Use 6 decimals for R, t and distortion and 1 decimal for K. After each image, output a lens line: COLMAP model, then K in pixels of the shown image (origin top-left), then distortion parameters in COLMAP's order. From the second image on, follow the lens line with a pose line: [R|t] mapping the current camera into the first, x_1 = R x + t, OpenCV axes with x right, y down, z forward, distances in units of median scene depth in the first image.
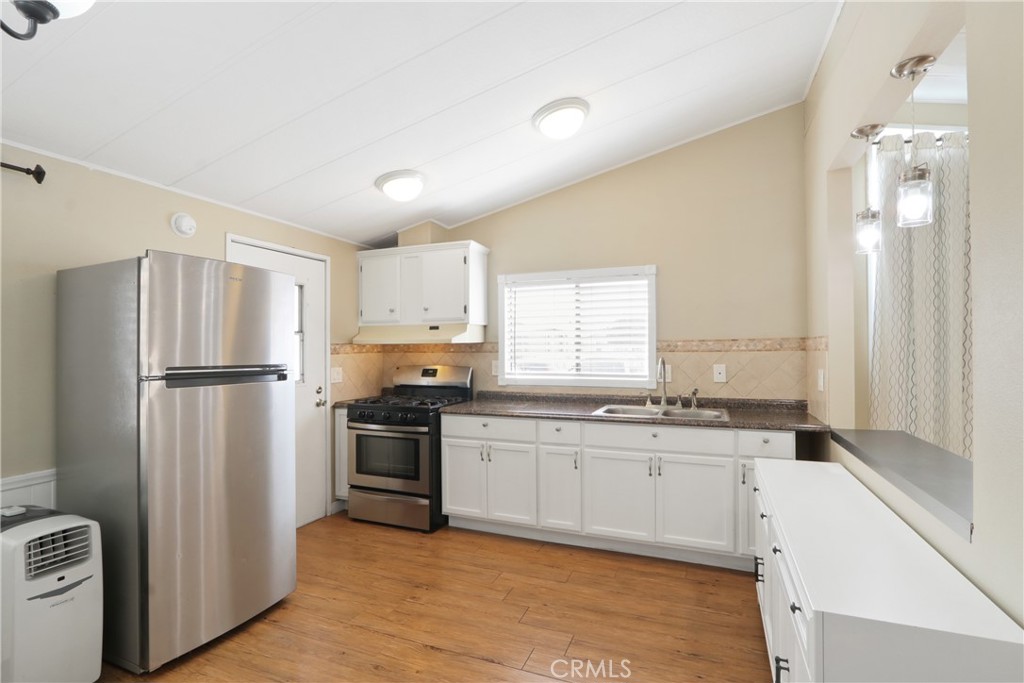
lens RADIAL K [[471.6, 0, 521.4], [0, 471.6, 343.2], [0, 0, 1]] dist [-0.016945, 0.000556]
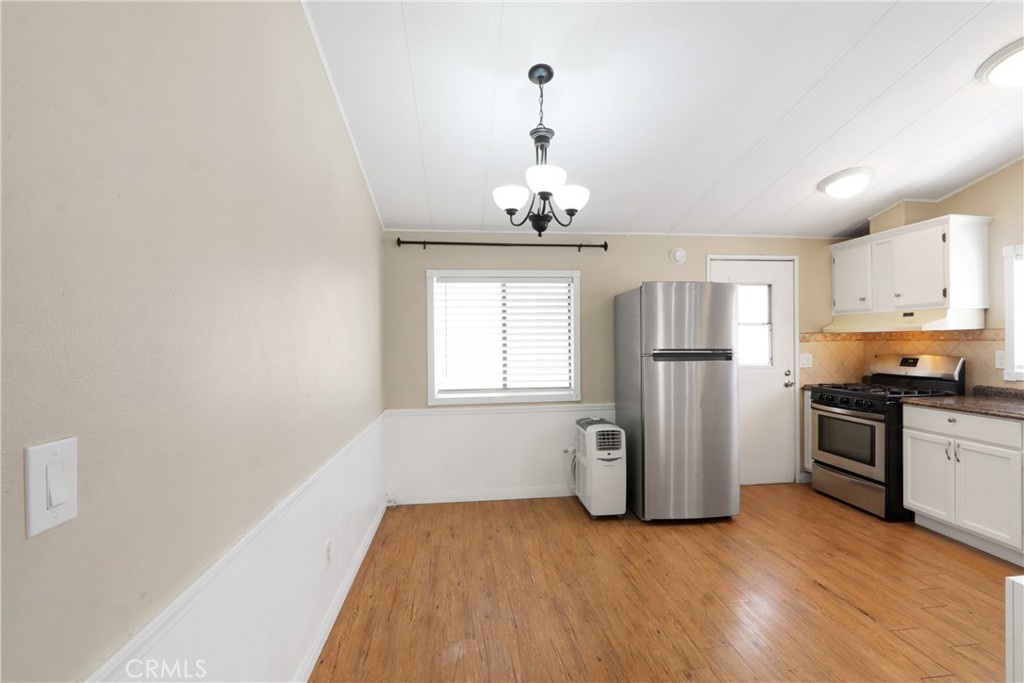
lens RADIAL K [[480.0, 0, 520.3], [0, 480.0, 342.4], [0, 0, 1]] dist [-0.018346, 0.000837]
pose [[0.476059, 0.004821, -0.879400, 0.316274], [0.015624, 0.999781, 0.013938, -0.002240], [0.879274, -0.020375, 0.475880, -0.153348]]
